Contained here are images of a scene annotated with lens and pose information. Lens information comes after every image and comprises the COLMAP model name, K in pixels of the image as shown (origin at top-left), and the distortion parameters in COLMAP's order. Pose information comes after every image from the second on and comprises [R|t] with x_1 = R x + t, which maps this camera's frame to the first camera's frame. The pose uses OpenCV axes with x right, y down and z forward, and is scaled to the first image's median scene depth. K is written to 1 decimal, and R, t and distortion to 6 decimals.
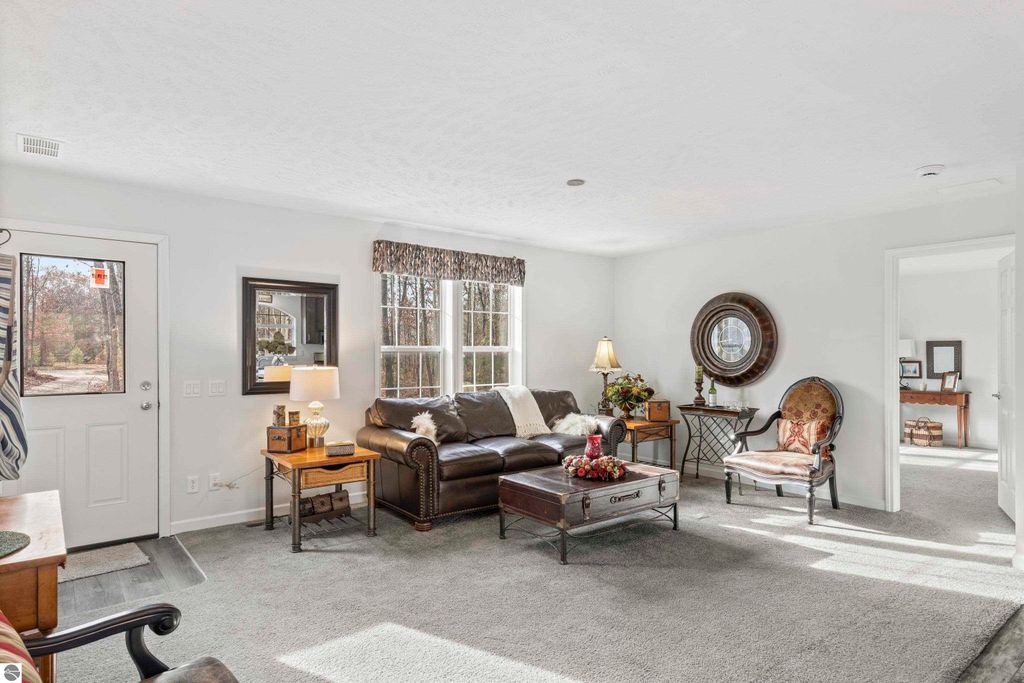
lens RADIAL K [[564.1, 0, 522.3], [0, 564.1, 356.6], [0, 0, 1]] dist [0.002319, 0.000982]
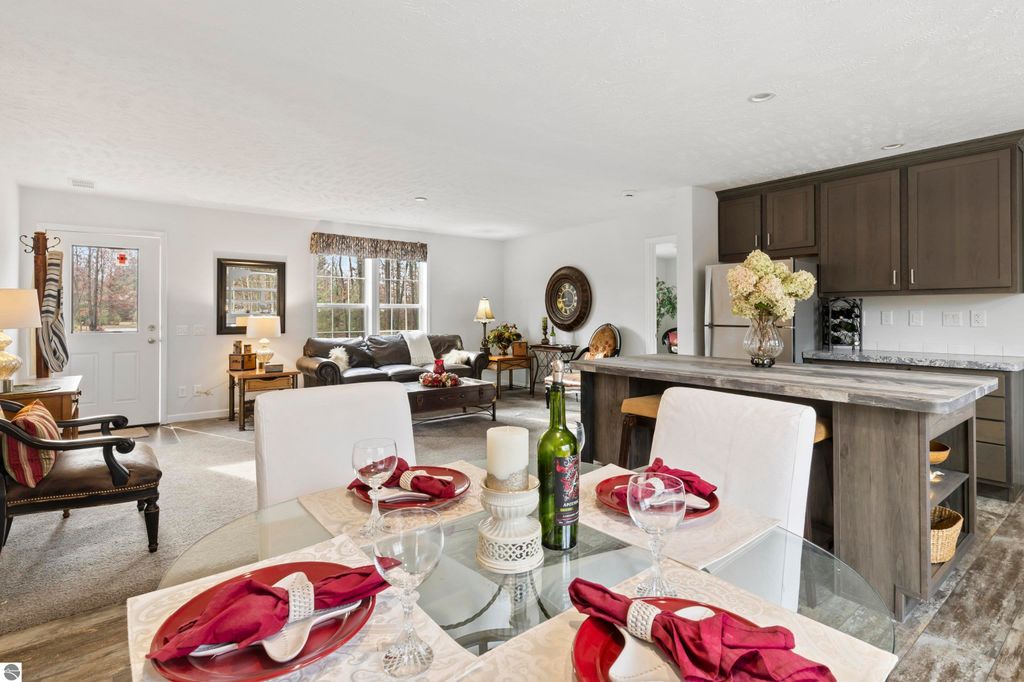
lens RADIAL K [[500.9, 0, 535.7], [0, 500.9, 313.4], [0, 0, 1]] dist [-0.000565, -0.000861]
pose [[0.999977, -0.002627, -0.006320, 0.318845], [0.002566, 0.999949, -0.009755, 0.021042], [0.006345, 0.009738, 0.999932, -0.300632]]
